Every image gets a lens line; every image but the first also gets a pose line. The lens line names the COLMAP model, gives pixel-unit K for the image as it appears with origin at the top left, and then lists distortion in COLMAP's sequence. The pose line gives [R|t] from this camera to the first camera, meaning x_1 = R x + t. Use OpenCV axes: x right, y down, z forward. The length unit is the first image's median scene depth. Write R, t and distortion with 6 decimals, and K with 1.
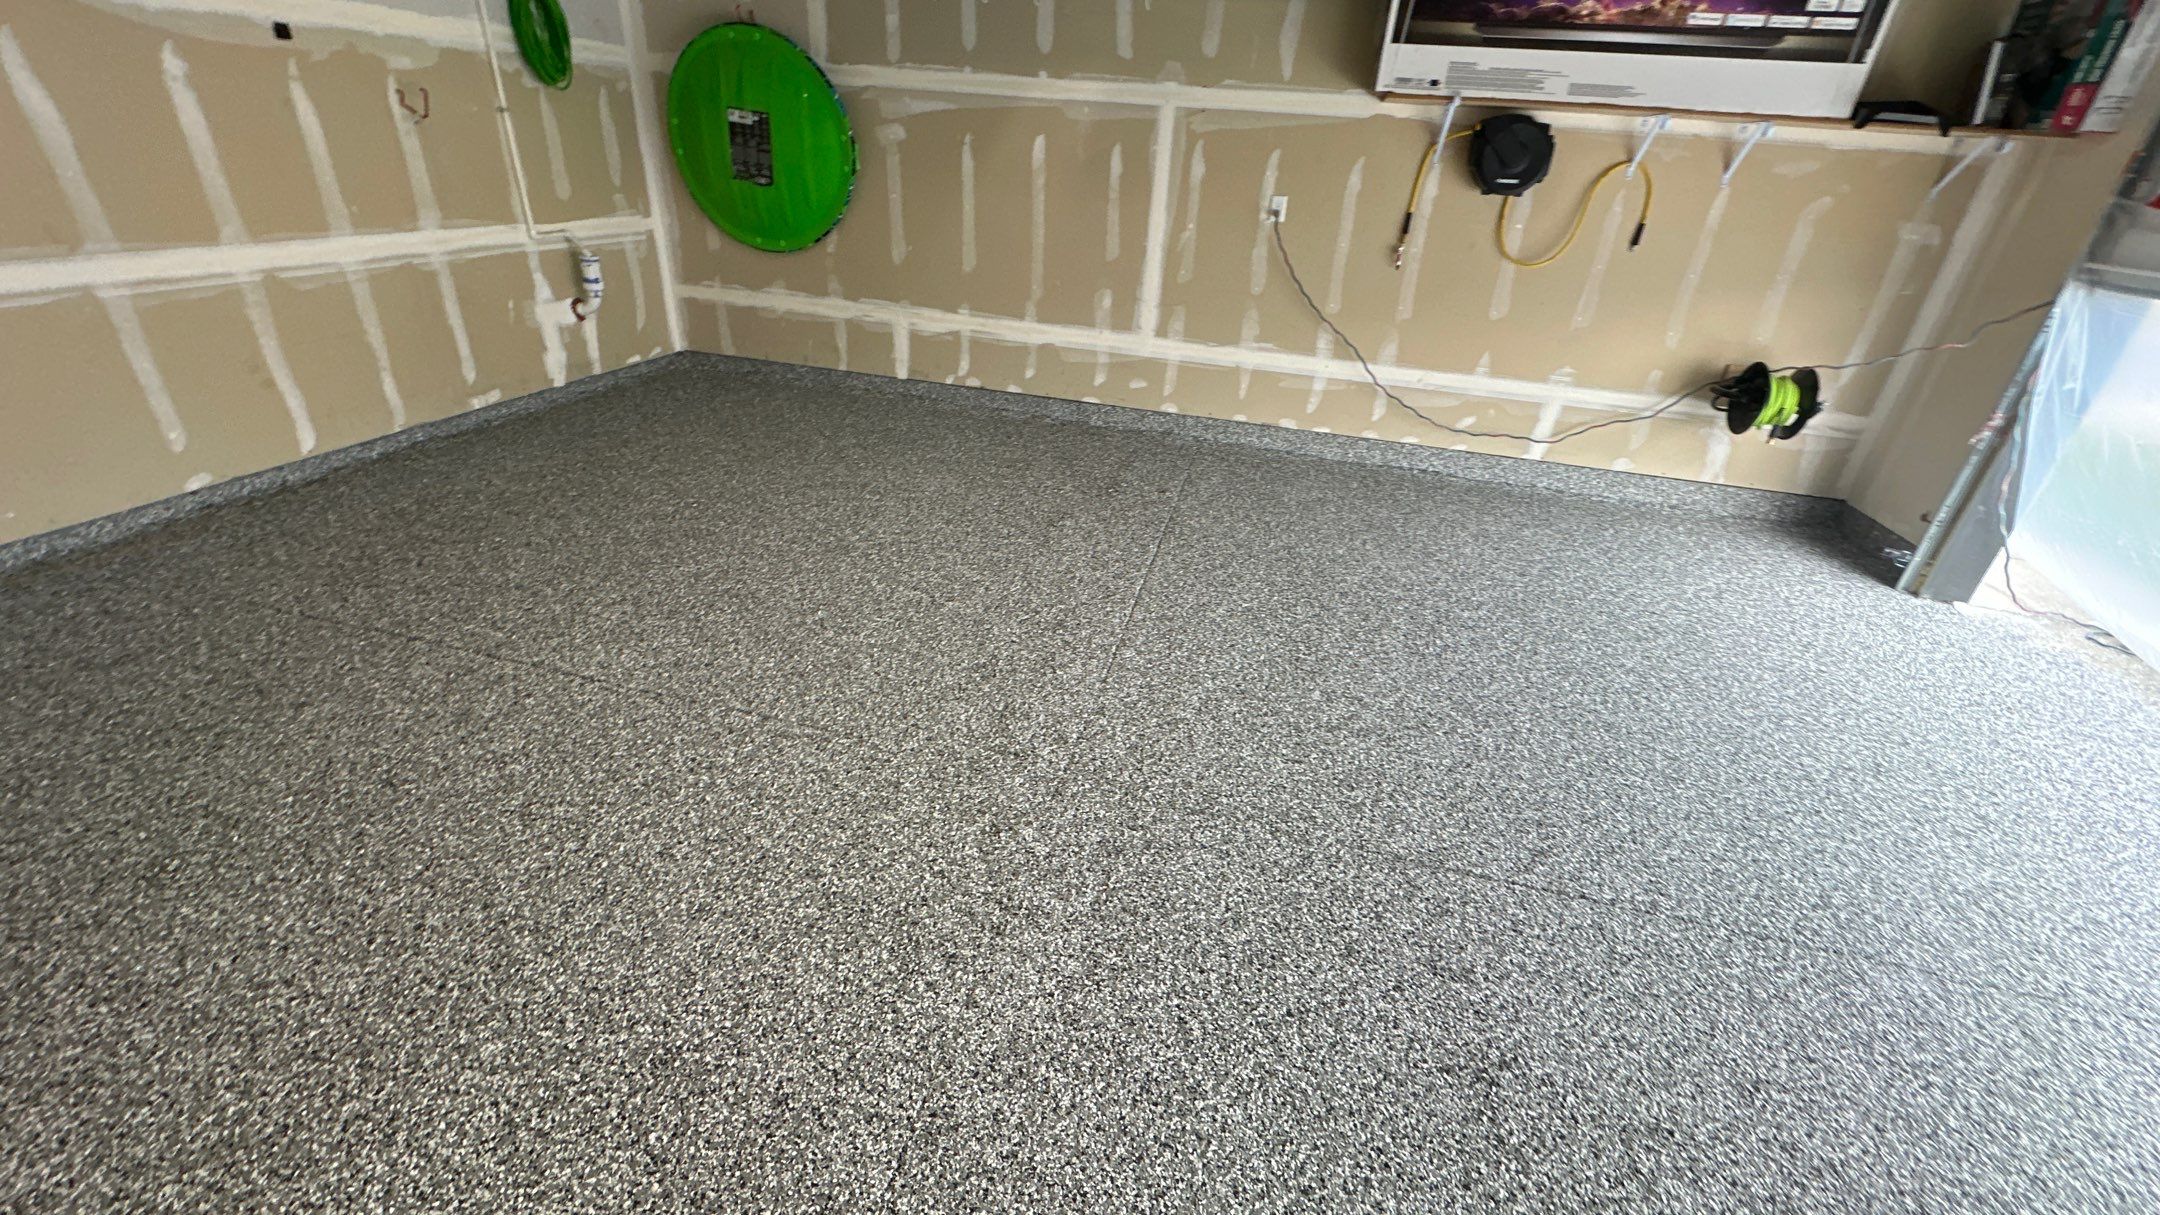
lens RADIAL K [[861.0, 0, 1083.7], [0, 861.0, 601.8], [0, 0, 1]] dist [-0.005240, 0.000911]
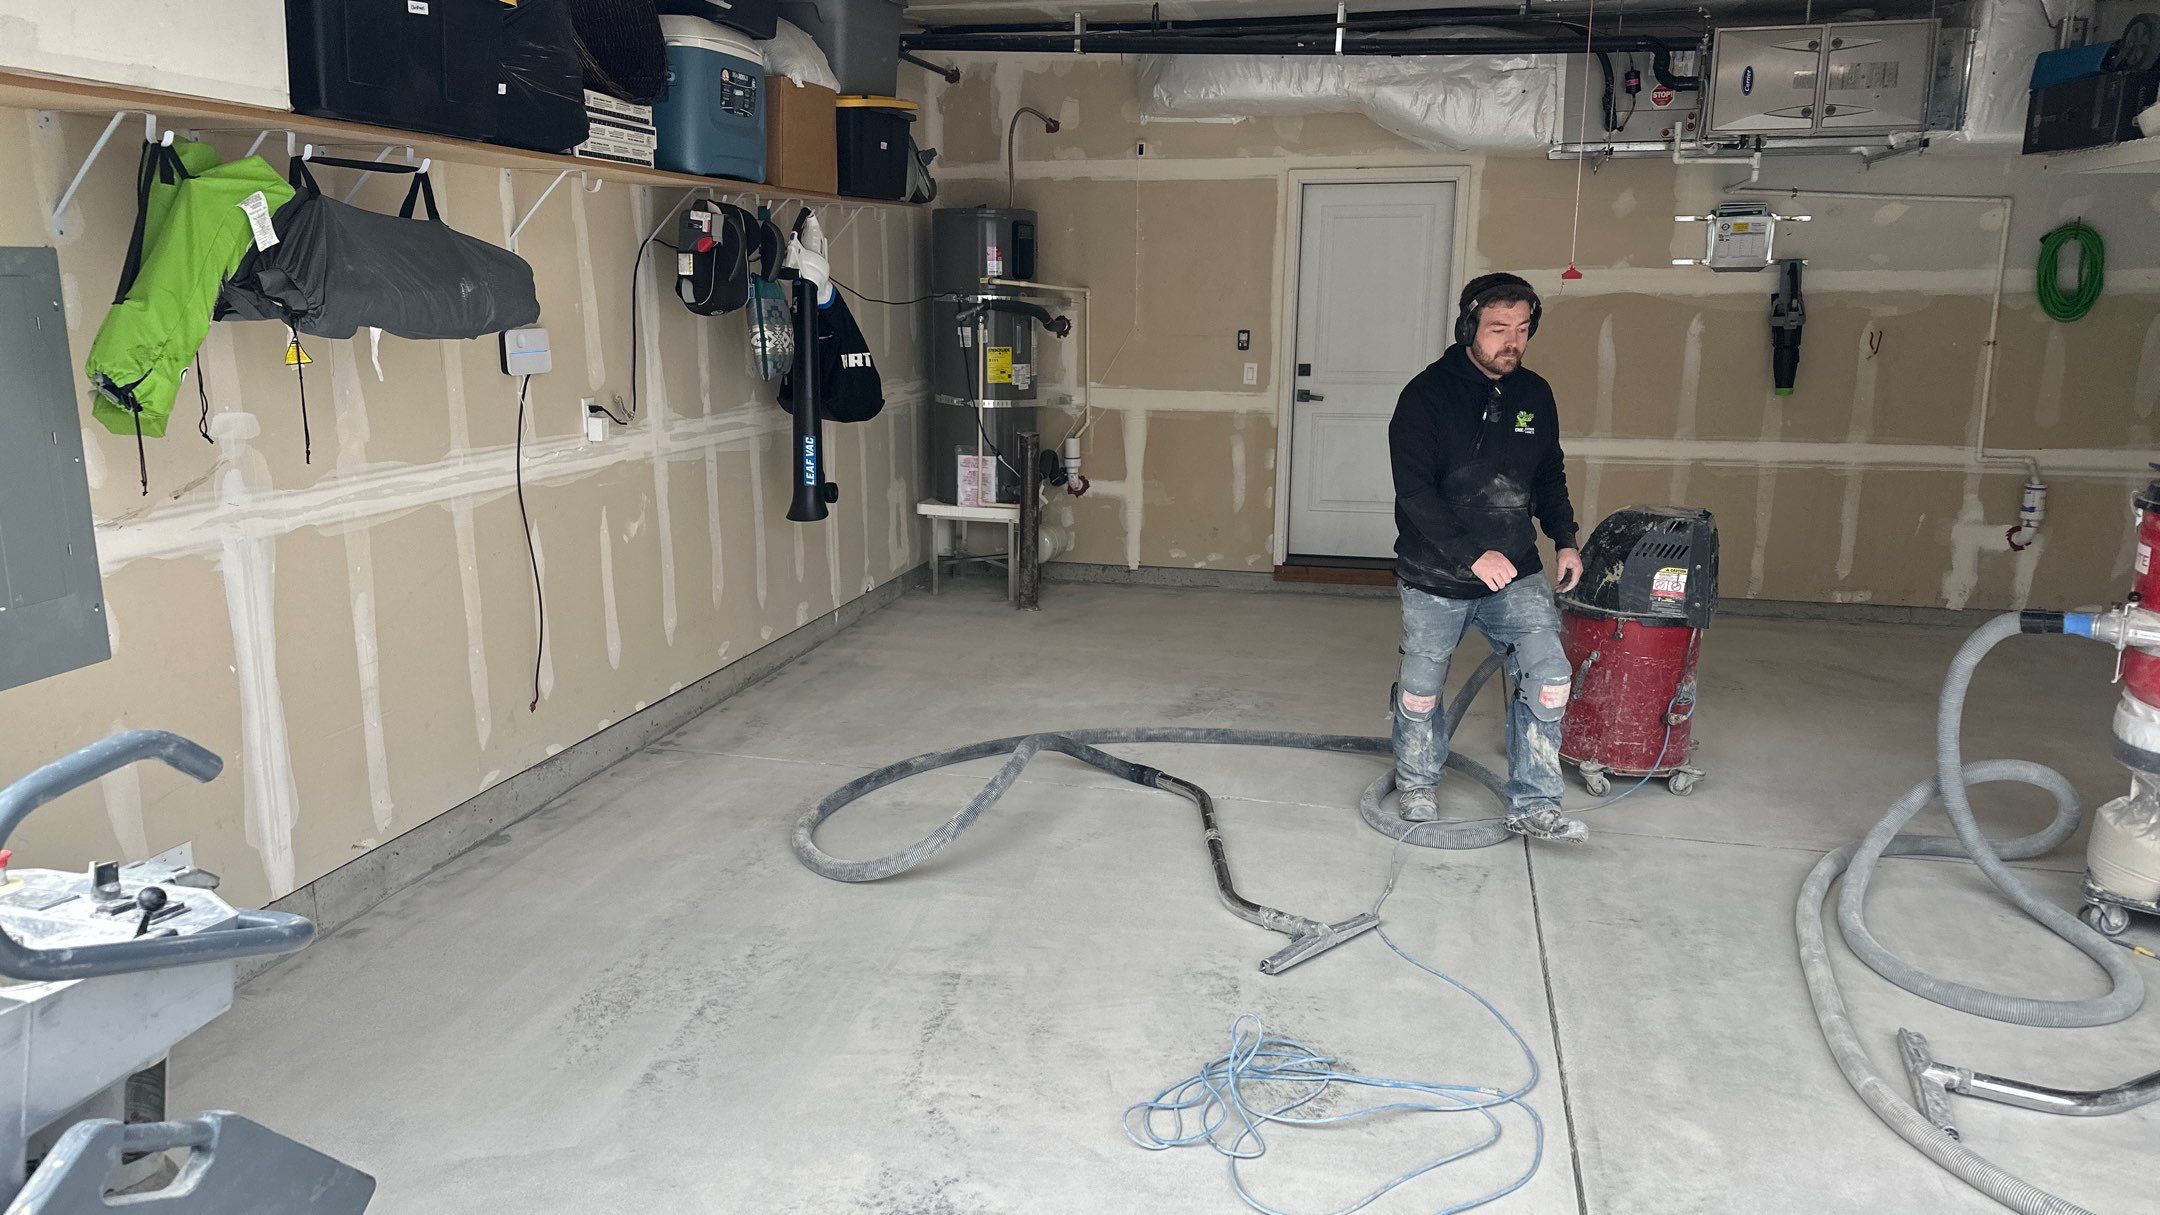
lens RADIAL K [[1506.3, 0, 1079.7], [0, 1506.3, 611.6], [0, 0, 1]] dist [0.098414, -0.121647]
pose [[0.005715, 0.146052, -0.989260, 1.269120], [-0.464457, 0.876483, 0.126719, -0.027636], [0.885577, 0.458745, 0.072843, 0.064526]]
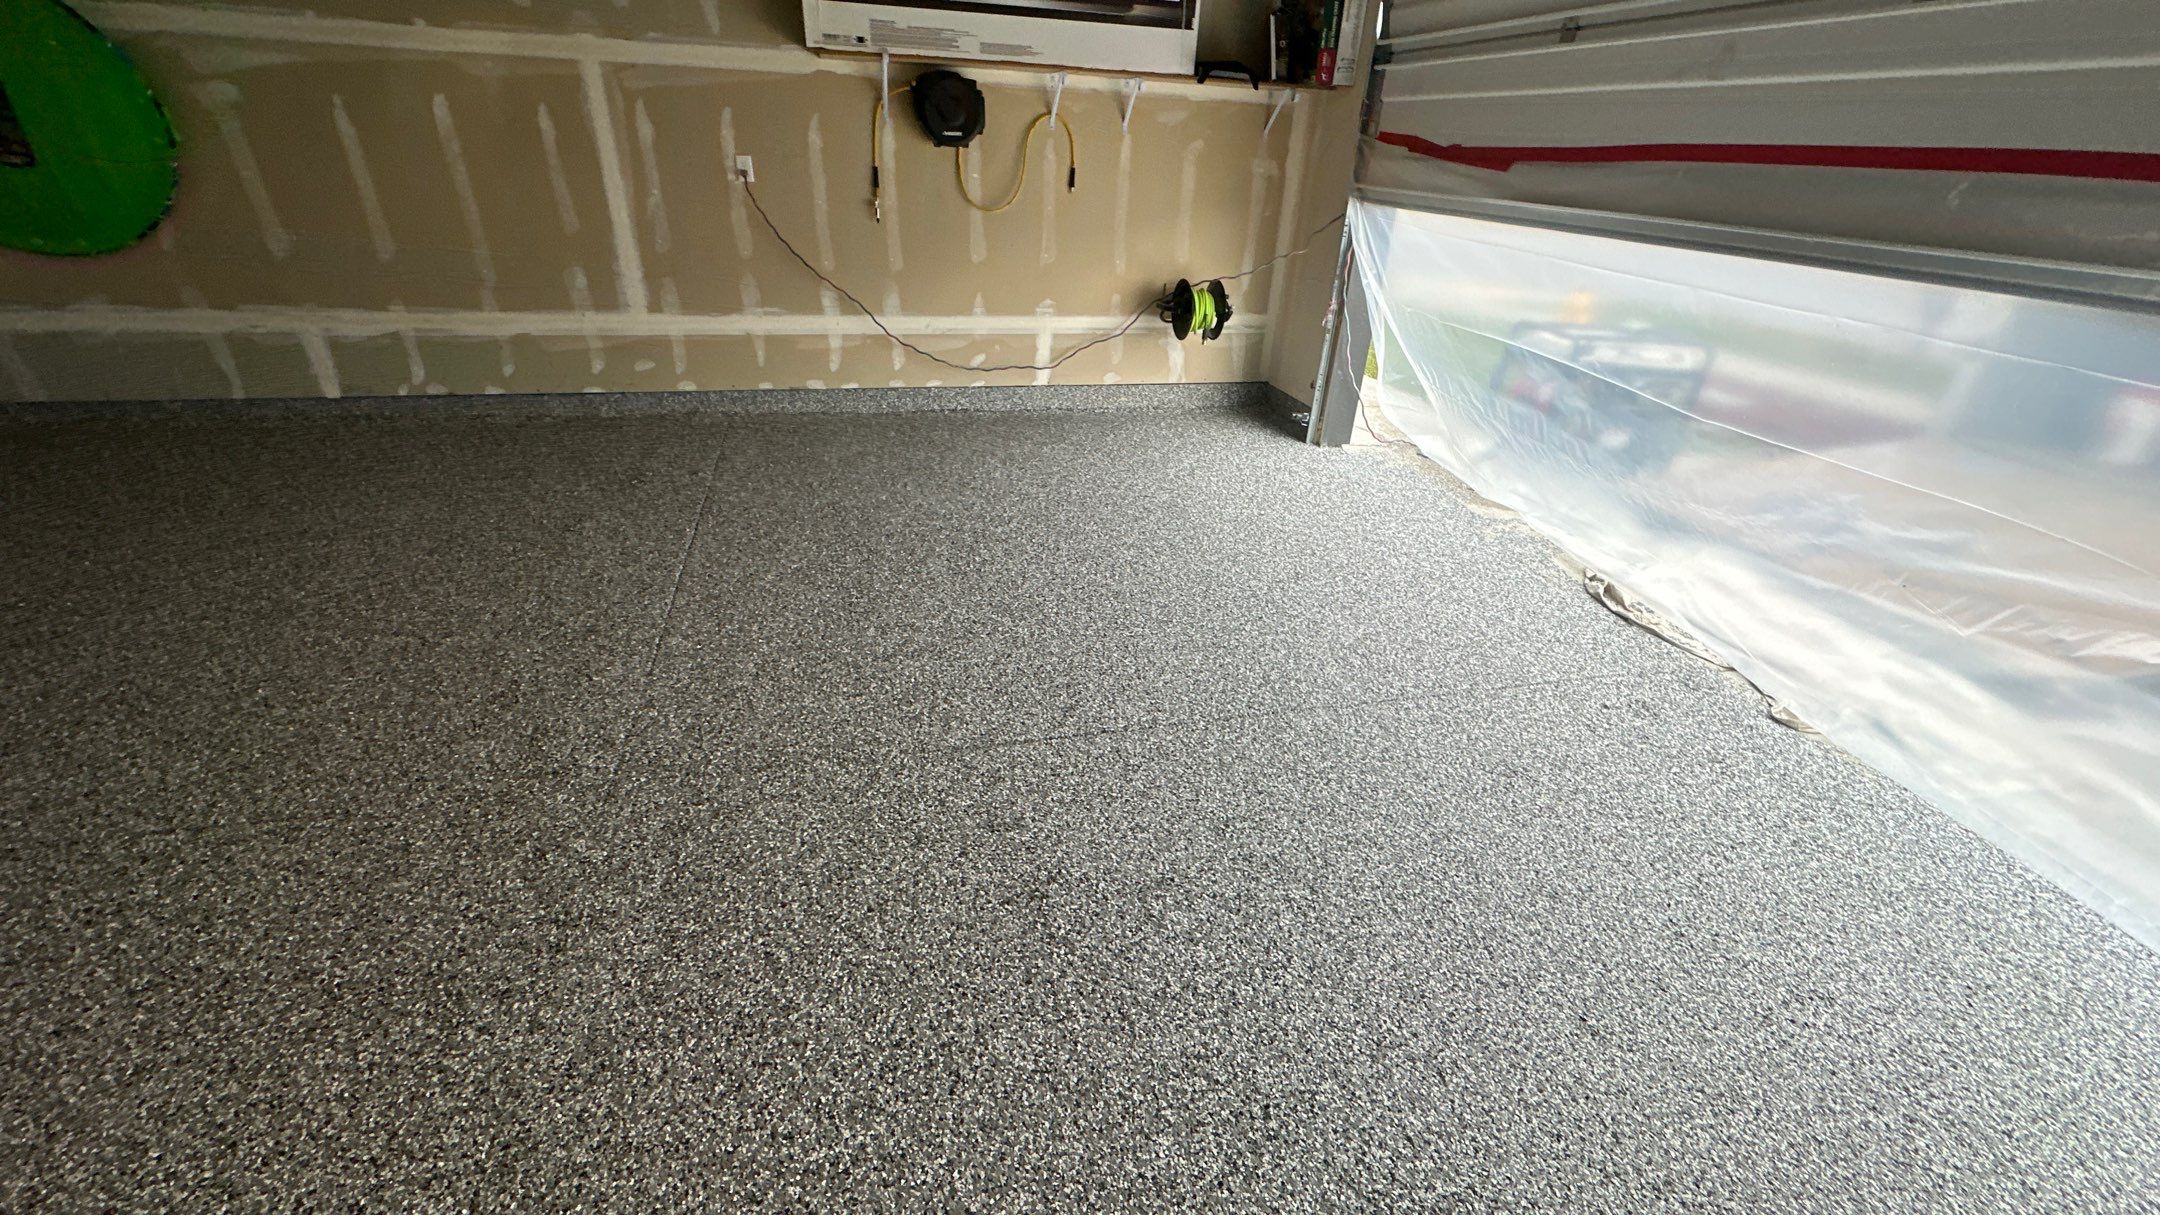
lens RADIAL K [[861.0, 0, 1087.1], [0, 861.0, 603.7], [0, 0, 1]] dist [-0.005240, 0.000911]
pose [[0.882271, -0.243846, 0.402663, 0.064555], [0.227227, 0.969732, 0.089377, 0.030359], [-0.412270, 0.012641, 0.910974, -0.057338]]
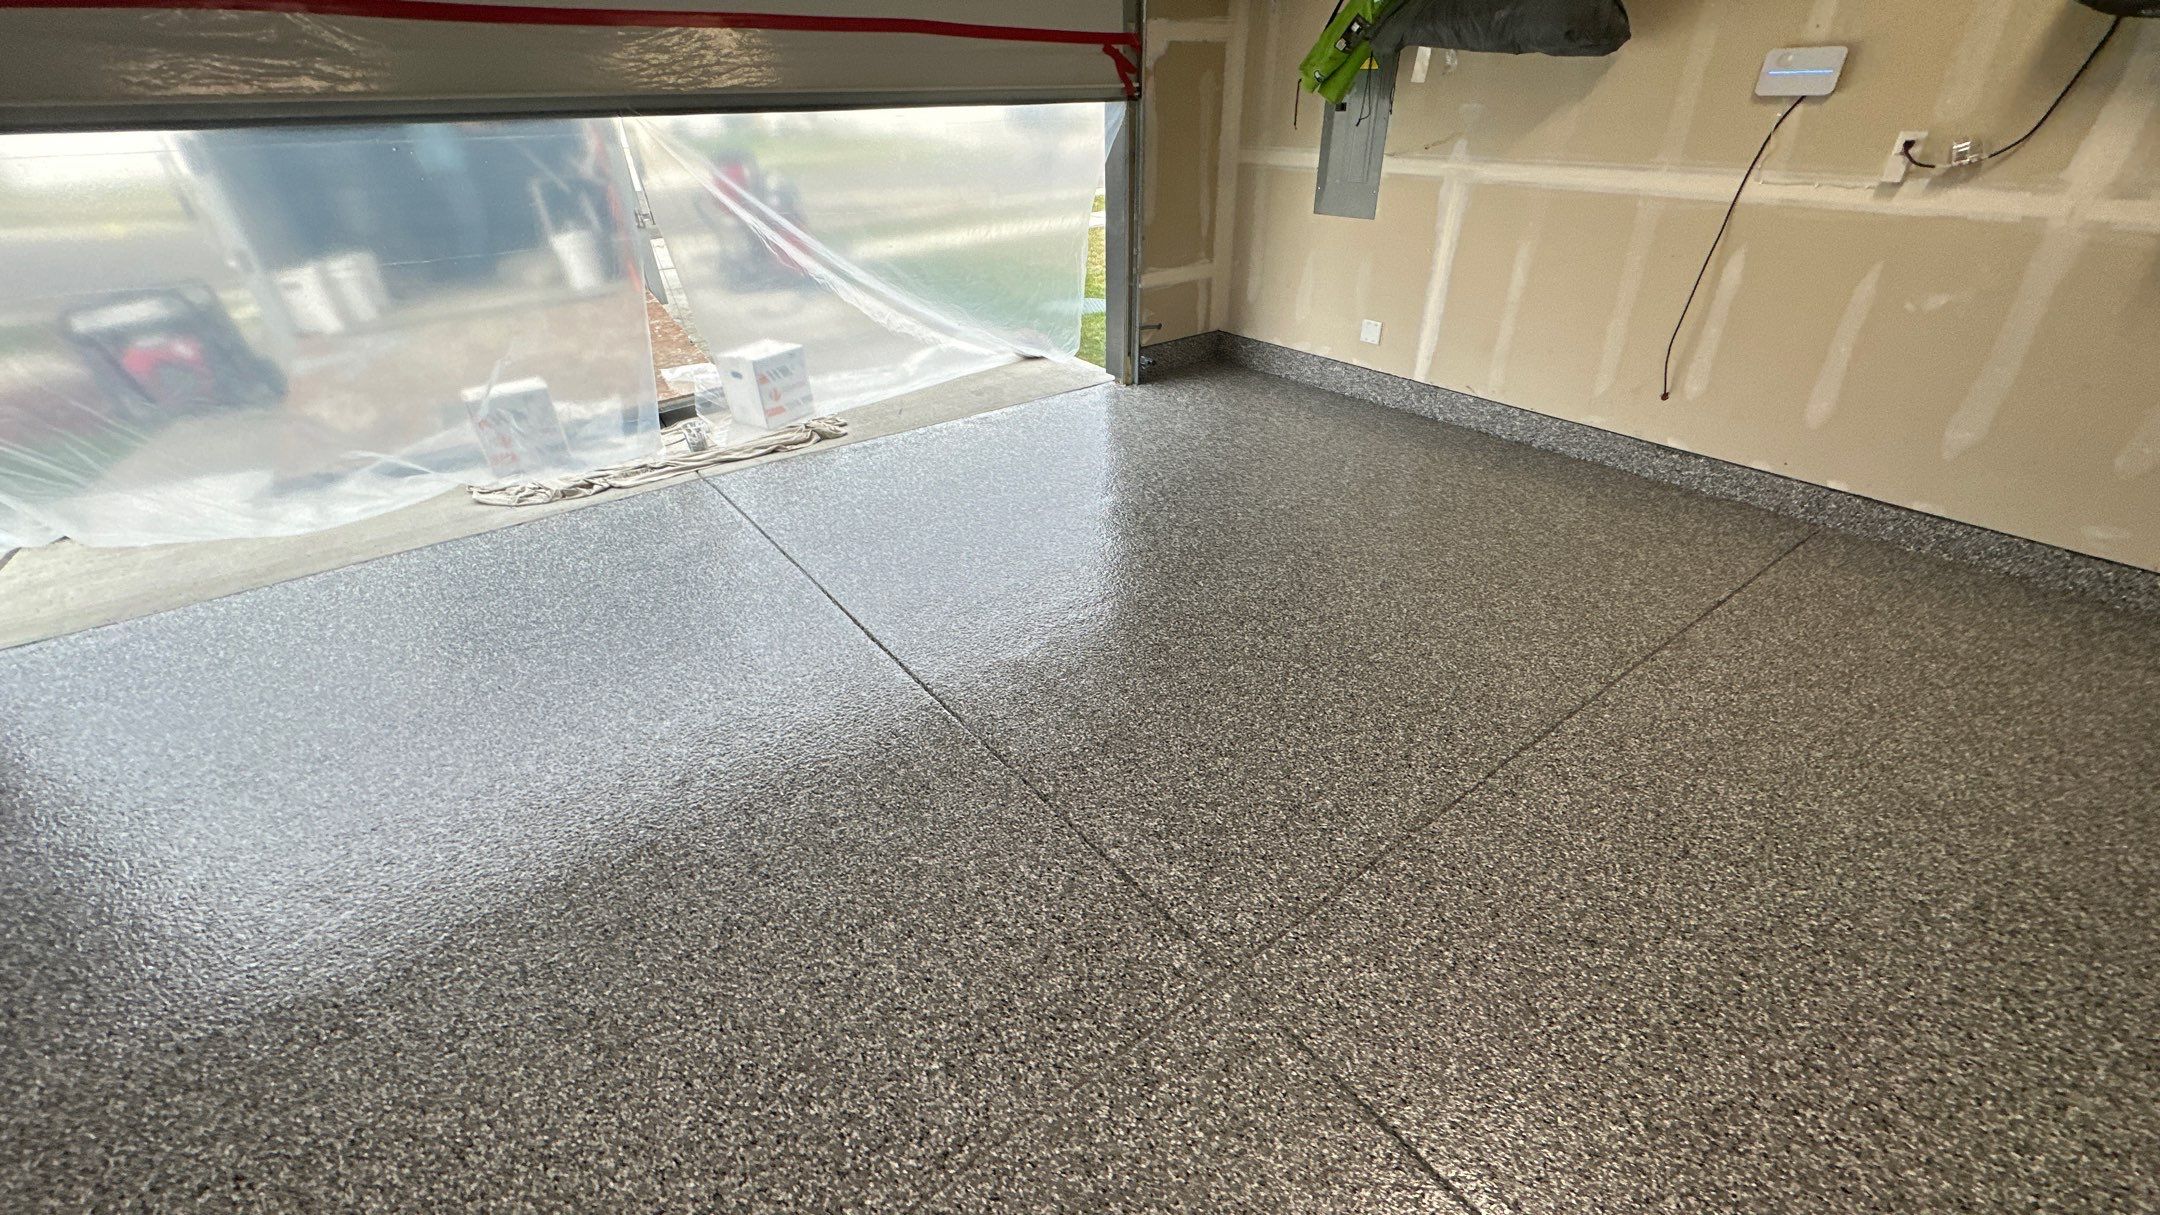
lens RADIAL K [[861.0, 0, 1083.4], [0, 861.0, 606.1], [0, 0, 1]] dist [-0.005240, 0.000911]
pose [[-0.774560, -0.371417, 0.511963, -0.119796], [0.258125, 0.553335, 0.791955, -0.356015], [-0.577433, 0.745567, -0.332718, 0.640744]]
